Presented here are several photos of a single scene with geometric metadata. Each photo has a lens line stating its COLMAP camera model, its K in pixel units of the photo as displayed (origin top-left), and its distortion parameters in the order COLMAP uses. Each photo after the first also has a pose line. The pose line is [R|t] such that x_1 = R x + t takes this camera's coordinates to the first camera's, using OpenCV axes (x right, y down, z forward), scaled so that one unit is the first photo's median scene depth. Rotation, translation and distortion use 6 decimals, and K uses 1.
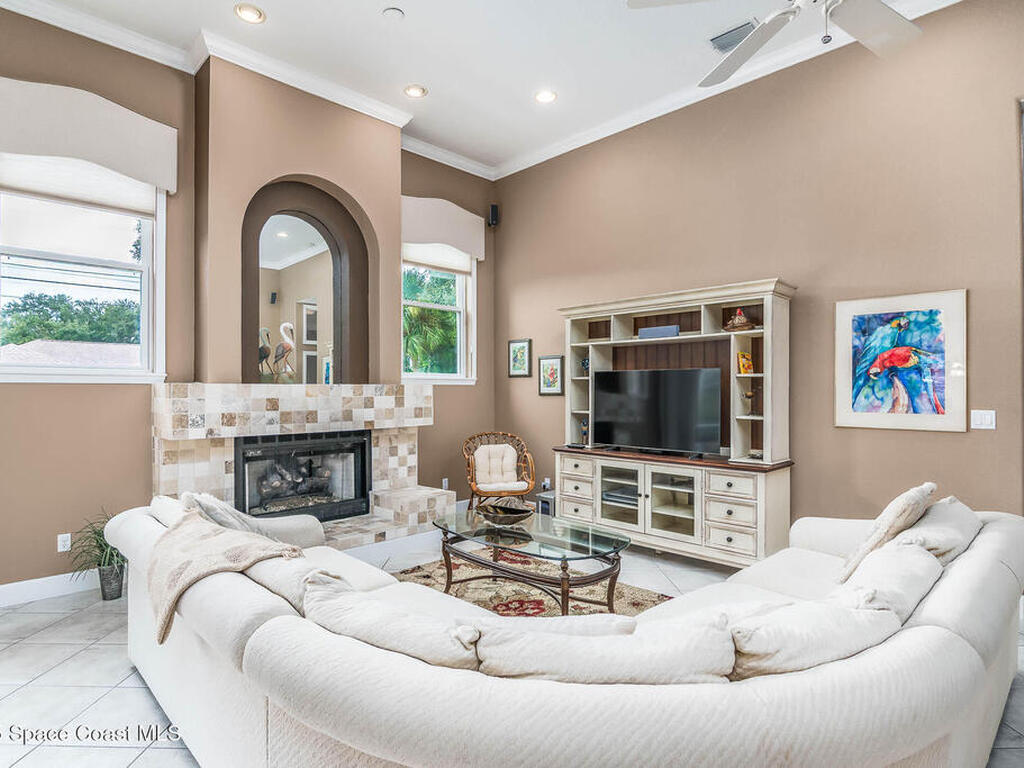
lens RADIAL K [[560.3, 0, 512.0], [0, 560.3, 384.0], [0, 0, 1]] dist [-0.003849, -0.002865]
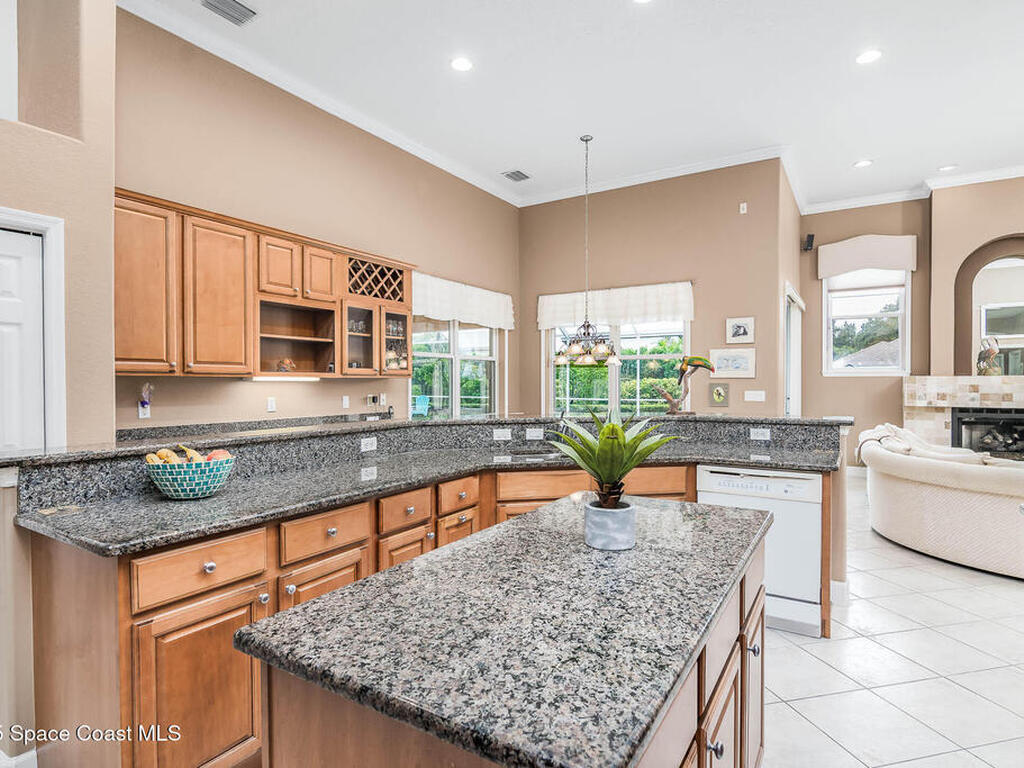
lens RADIAL K [[562.6, 0, 497.6], [0, 562.6, 388.7], [0, 0, 1]] dist [-0.002605, -0.001667]
pose [[0.210329, 0.015503, -0.977508, 0.771341], [0.011572, 0.999765, 0.018346, -0.008009], [0.977562, -0.015170, 0.210100, -0.613259]]
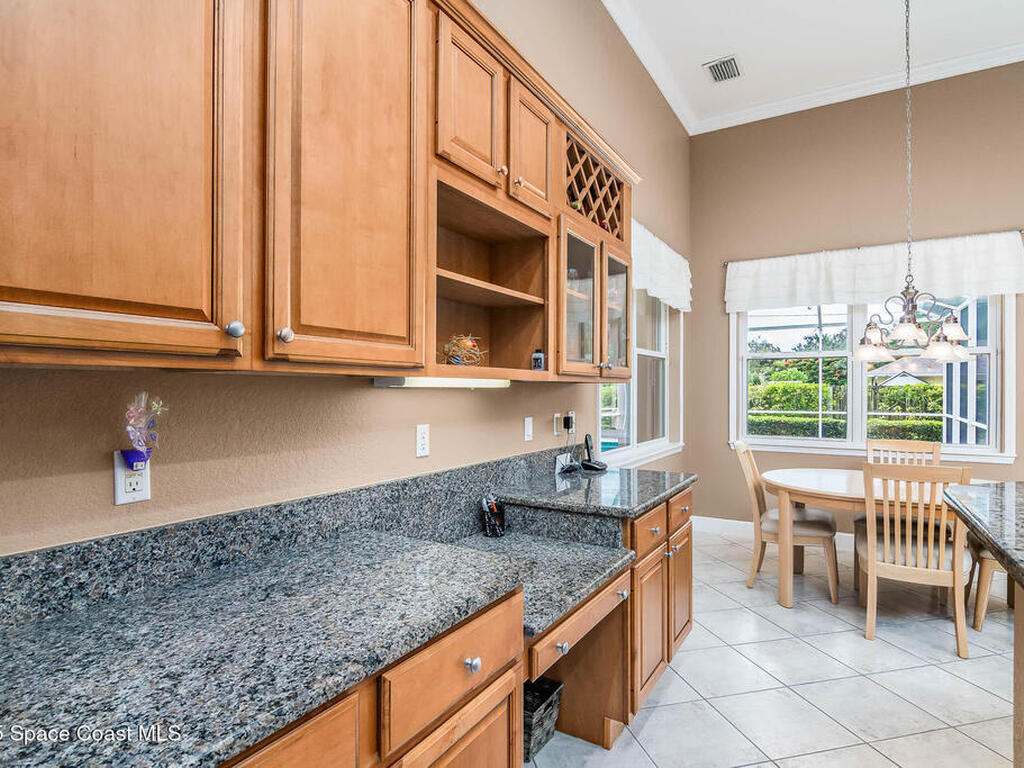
lens RADIAL K [[561.2, 0, 498.0], [0, 561.2, 388.1], [0, 0, 1]] dist [-0.006955, -0.001200]
pose [[0.222112, 0.003223, -0.975016, 0.179093], [0.008172, 0.999953, 0.005167, -0.009218], [0.974987, -0.009115, 0.222075, -0.827871]]
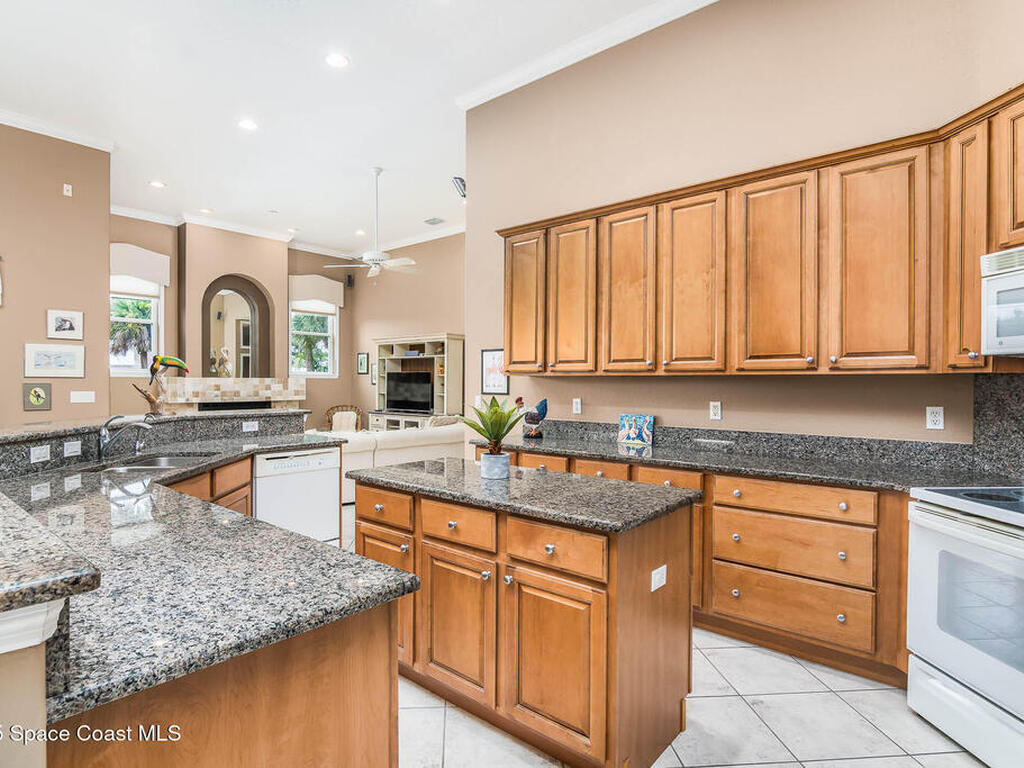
lens RADIAL K [[560.3, 0, 512.0], [0, 560.3, 384.0], [0, 0, 1]] dist [-0.003849, -0.002865]
pose [[0.997034, 0.005249, 0.076783, 0.448261], [-0.006334, 0.999883, 0.013889, -0.010966], [-0.076701, -0.014335, 0.996951, -1.027862]]
